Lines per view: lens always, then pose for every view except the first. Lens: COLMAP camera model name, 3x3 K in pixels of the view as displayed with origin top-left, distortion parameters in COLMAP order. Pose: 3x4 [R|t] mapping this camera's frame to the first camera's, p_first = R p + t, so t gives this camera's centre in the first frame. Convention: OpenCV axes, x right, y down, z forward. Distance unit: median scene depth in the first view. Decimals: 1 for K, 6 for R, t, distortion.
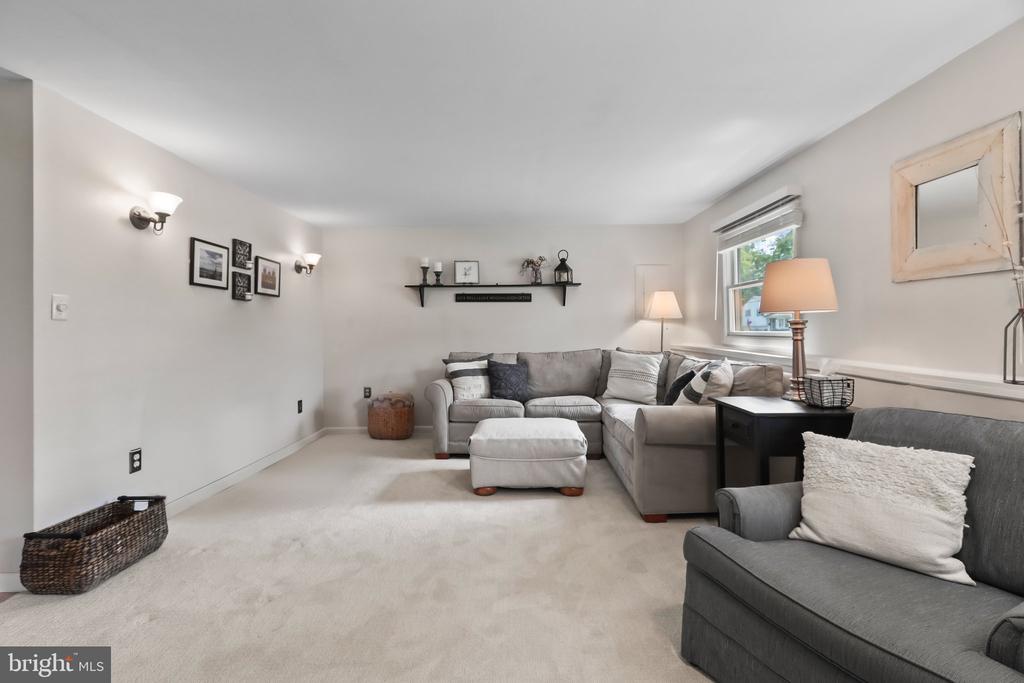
lens RADIAL K [[465.9, 0, 511.0], [0, 465.9, 330.1], [0, 0, 1]] dist [0.000524, 0.000522]
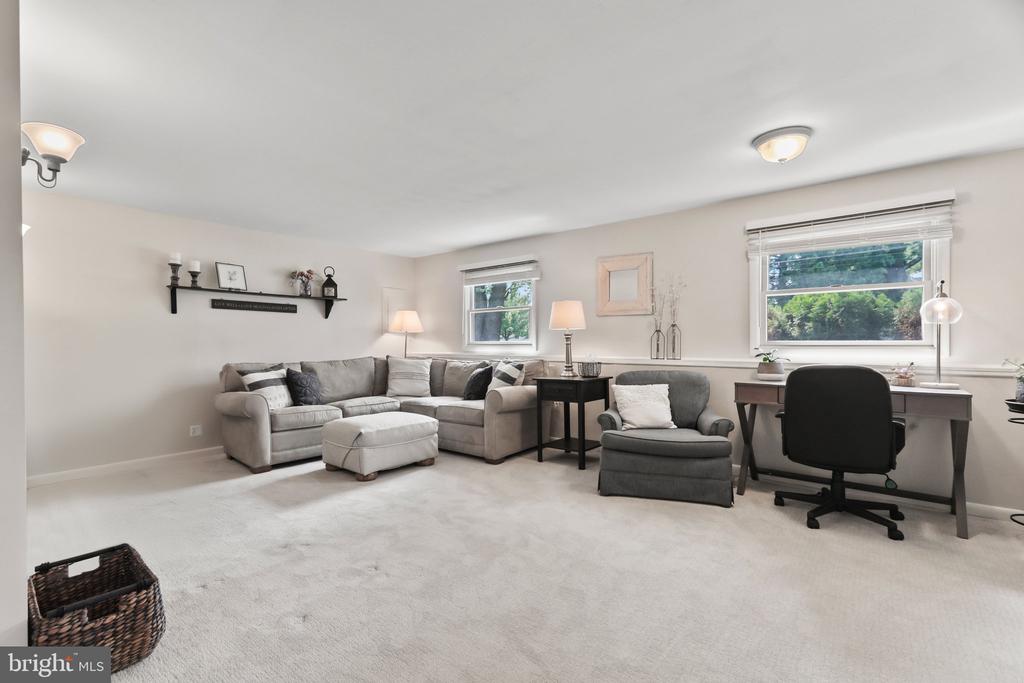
lens RADIAL K [[442.4, 0, 511.3], [0, 442.4, 345.9], [0, 0, 1]] dist [0.000448, 0.000122]
pose [[0.639475, 0.002554, 0.768808, -0.501190], [0.001107, 0.999990, -0.004243, 0.020291], [-0.768811, 0.003564, 0.639466, 0.023702]]
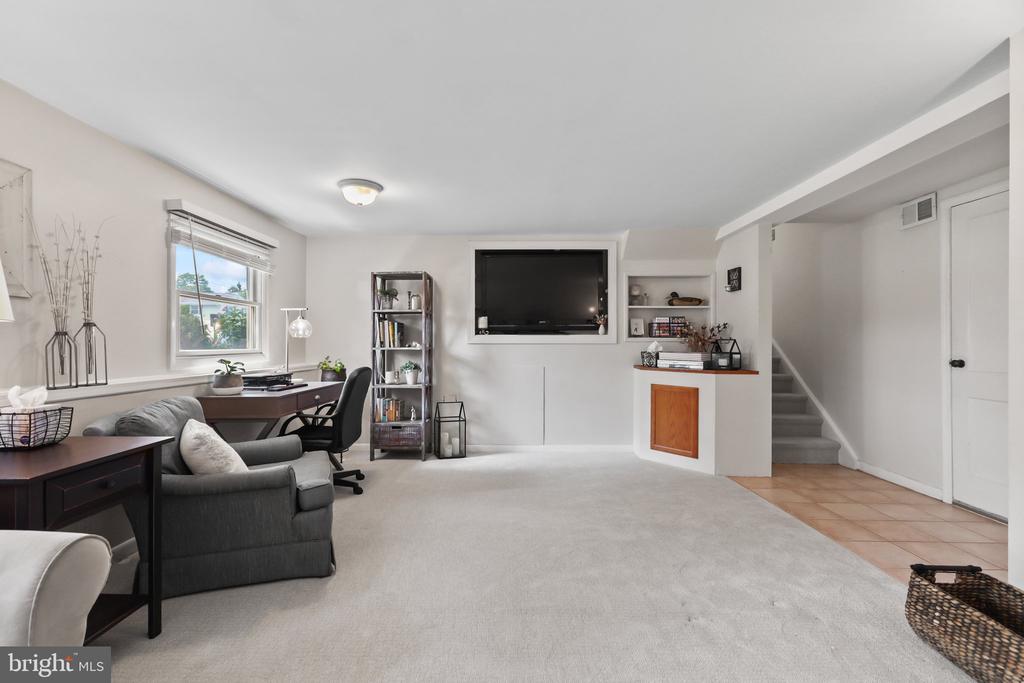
lens RADIAL K [[497.2, 0, 512.0], [0, 497.2, 341.5], [0, 0, 1]] dist [-0.001401, -0.000068]
pose [[-0.999953, 0.006195, -0.007504, -0.061177], [0.006174, 0.999977, 0.002739, -0.005129], [0.007521, 0.002693, -0.999968, 0.927122]]
